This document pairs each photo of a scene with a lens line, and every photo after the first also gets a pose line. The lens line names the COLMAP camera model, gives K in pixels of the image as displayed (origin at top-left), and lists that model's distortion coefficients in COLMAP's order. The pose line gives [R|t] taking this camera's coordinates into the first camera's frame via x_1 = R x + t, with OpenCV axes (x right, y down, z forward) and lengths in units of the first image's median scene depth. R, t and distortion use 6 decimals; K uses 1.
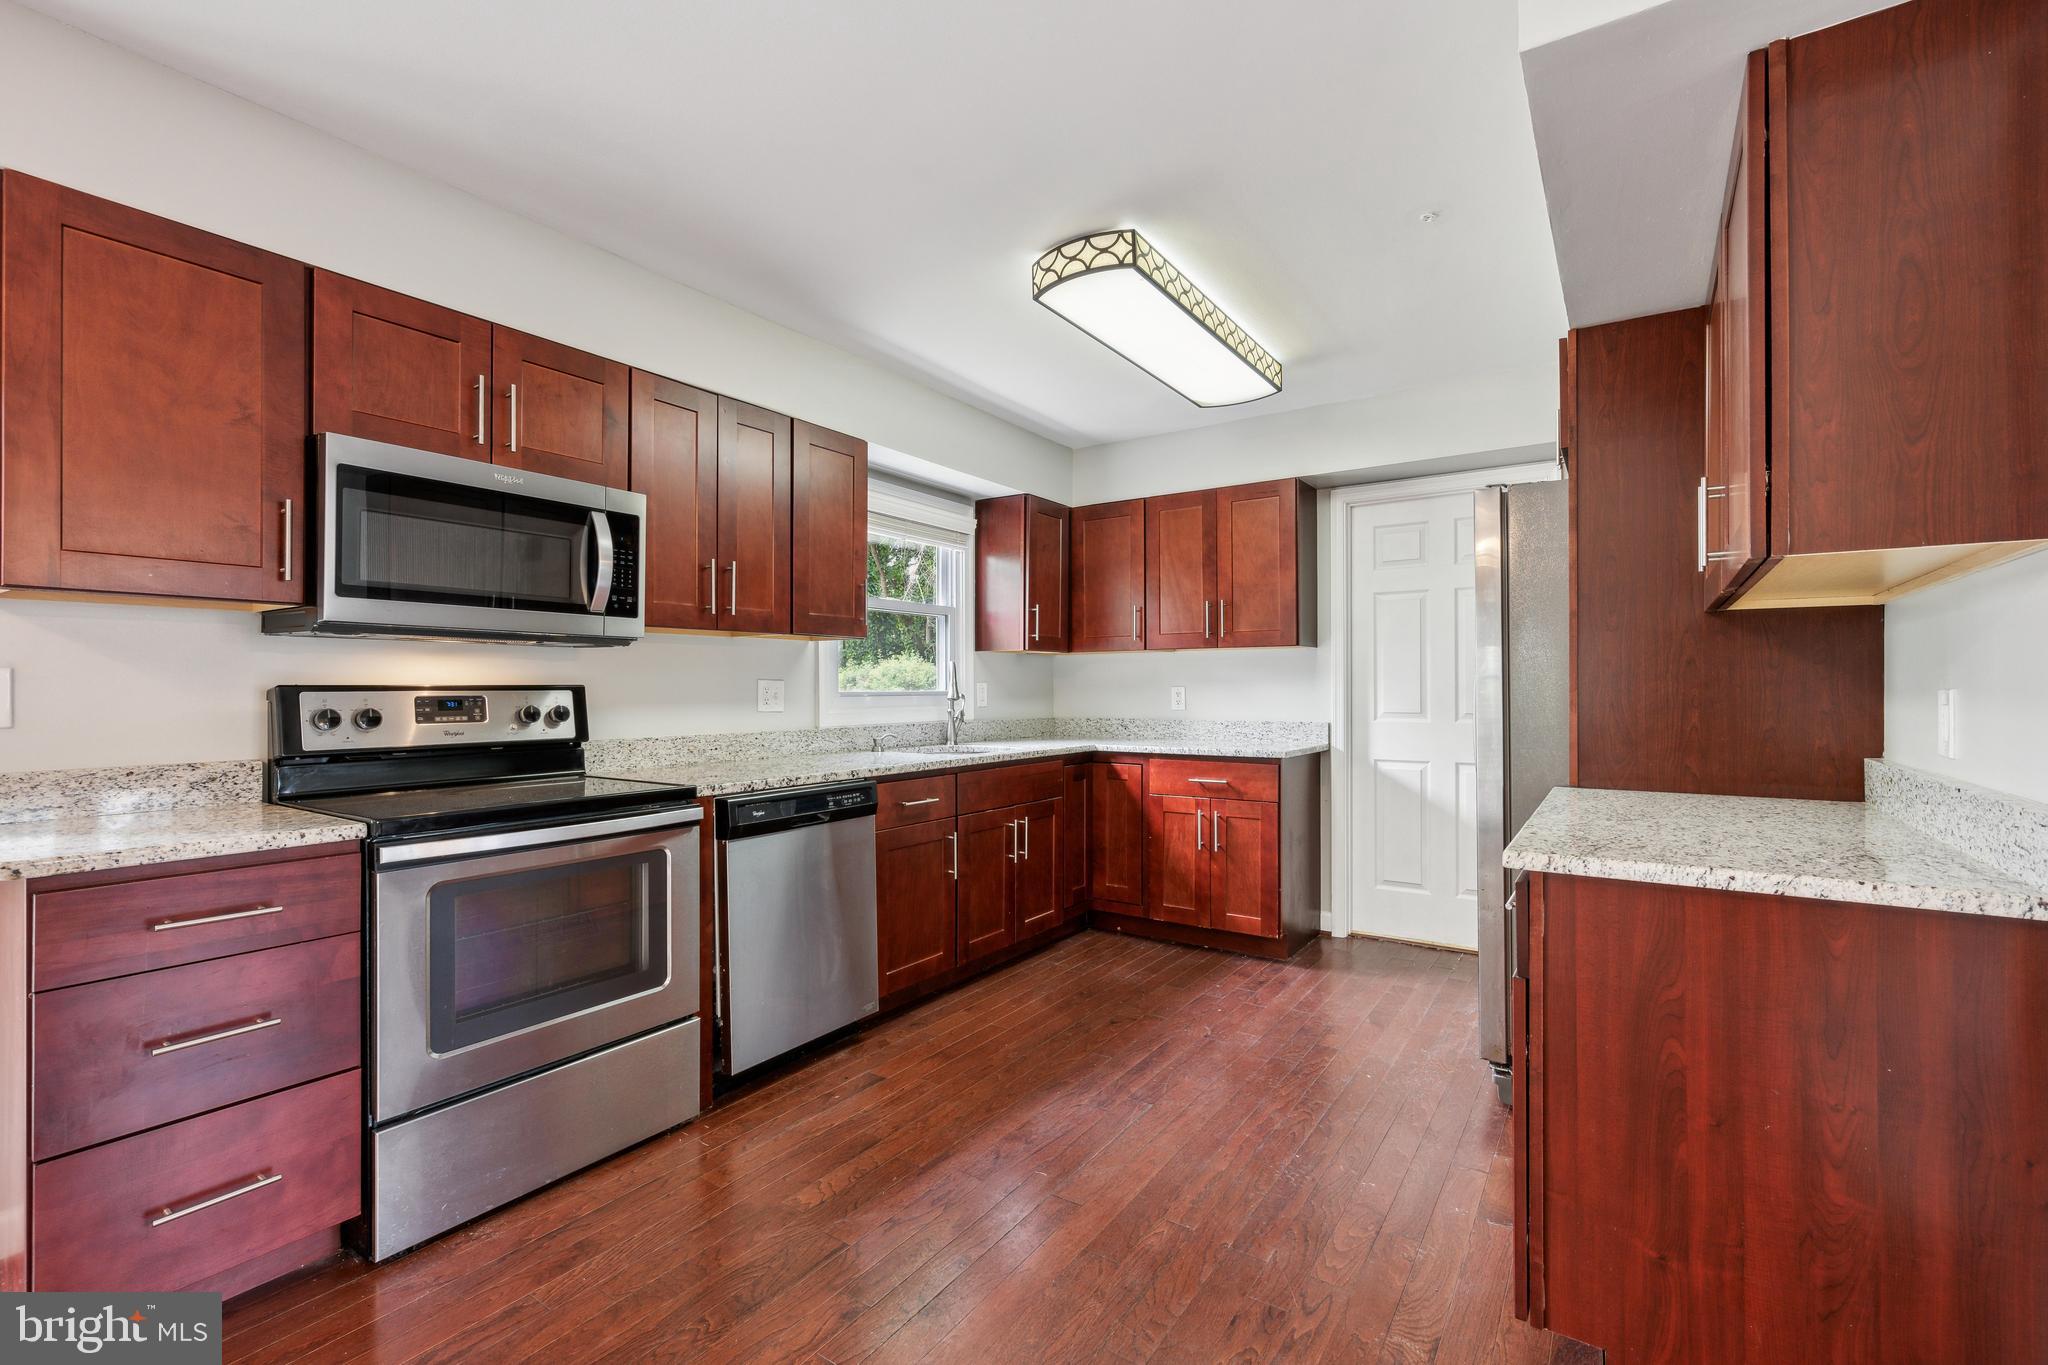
lens RADIAL K [[889.0, 0, 1021.2], [0, 889.0, 687.1], [0, 0, 1]] dist [-0.000627, -0.000123]
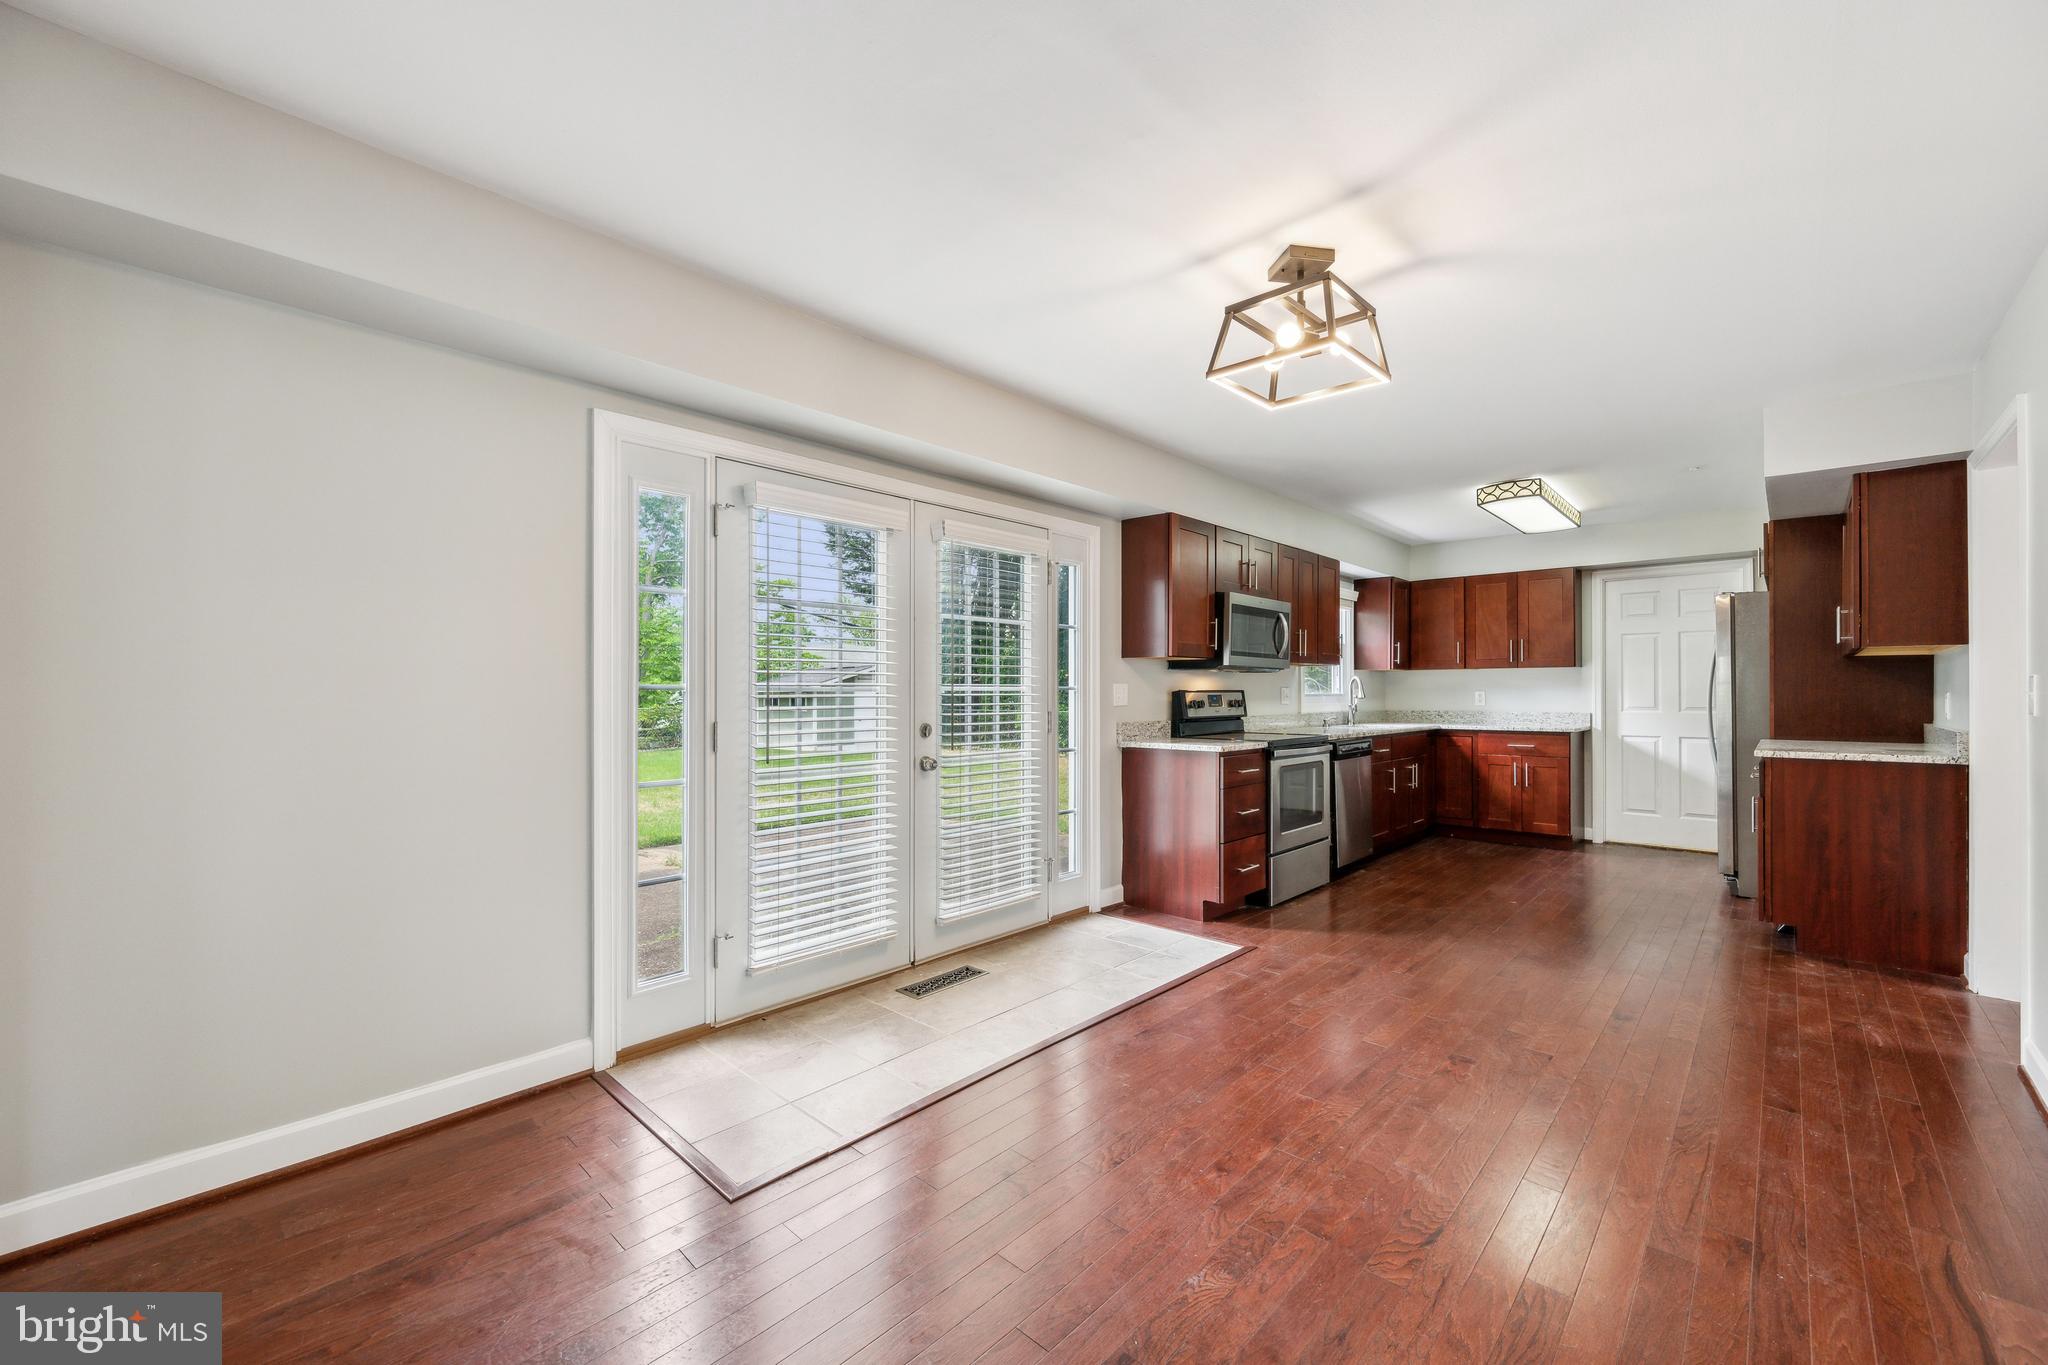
lens RADIAL K [[807.8, 0, 1022.8], [0, 807.8, 691.1], [0, 0, 1]] dist [-0.001594, 0.000097]
pose [[0.987664, 0.000724, -0.156588, -0.496909], [-0.000706, 1.000000, 0.000170, -0.000075], [0.156588, -0.000057, 0.987664, -0.694994]]
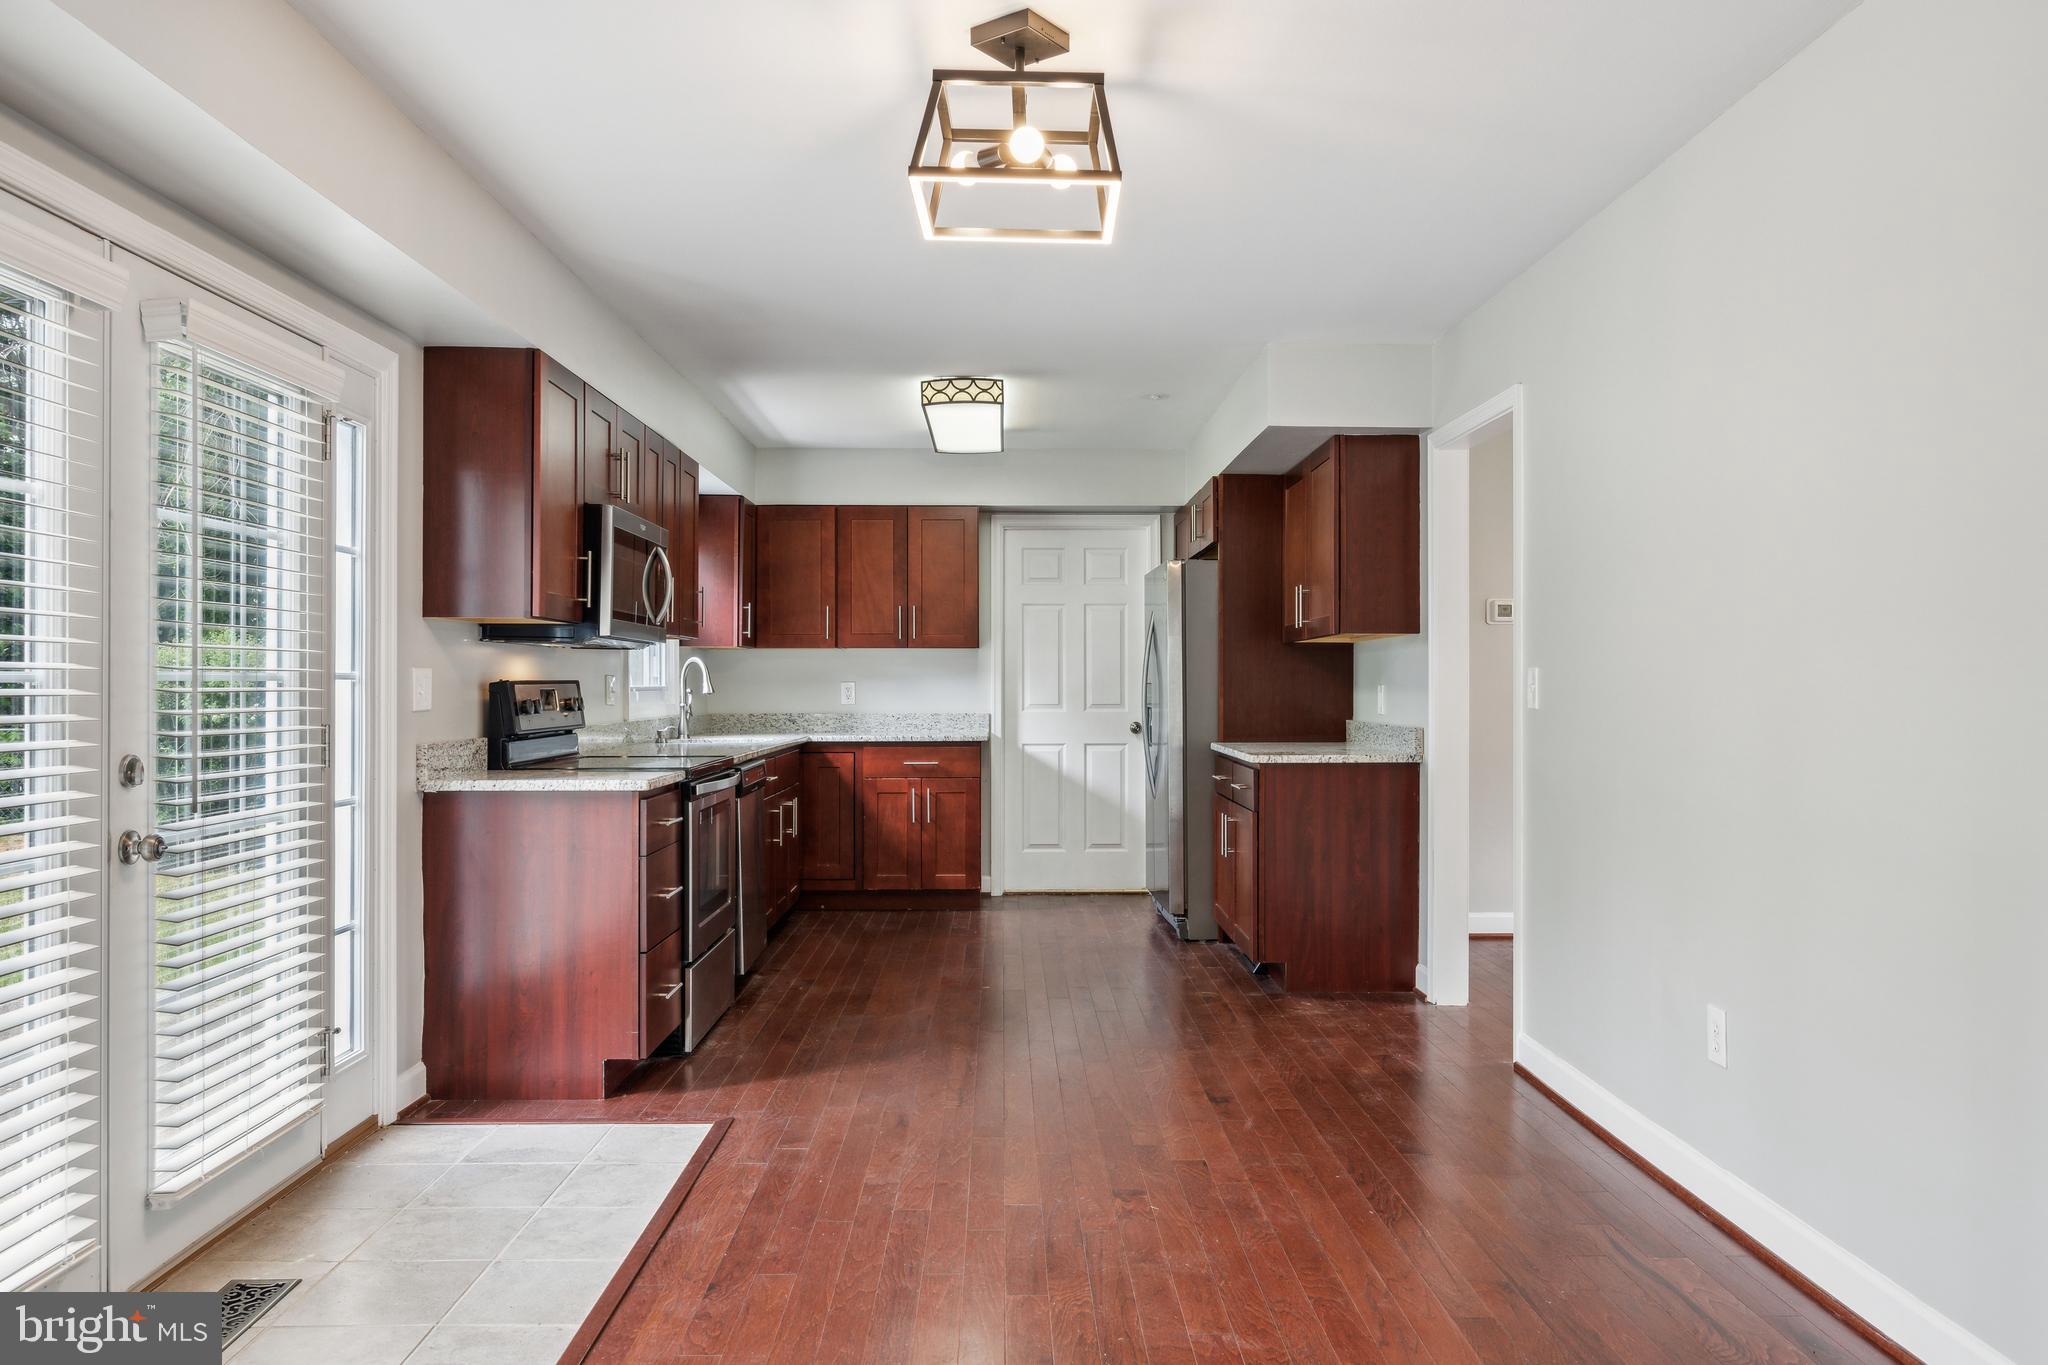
lens RADIAL K [[1485.1, 0, 1024.0], [0, 1485.1, 682.5], [0, 0, 1]] dist [-0.003190, -0.001697]
pose [[0.815727, 0.002428, 0.578431, -0.804734], [-0.002876, 0.999996, -0.000143, -0.000751], [-0.578429, -0.001547, 0.815731, -0.667086]]
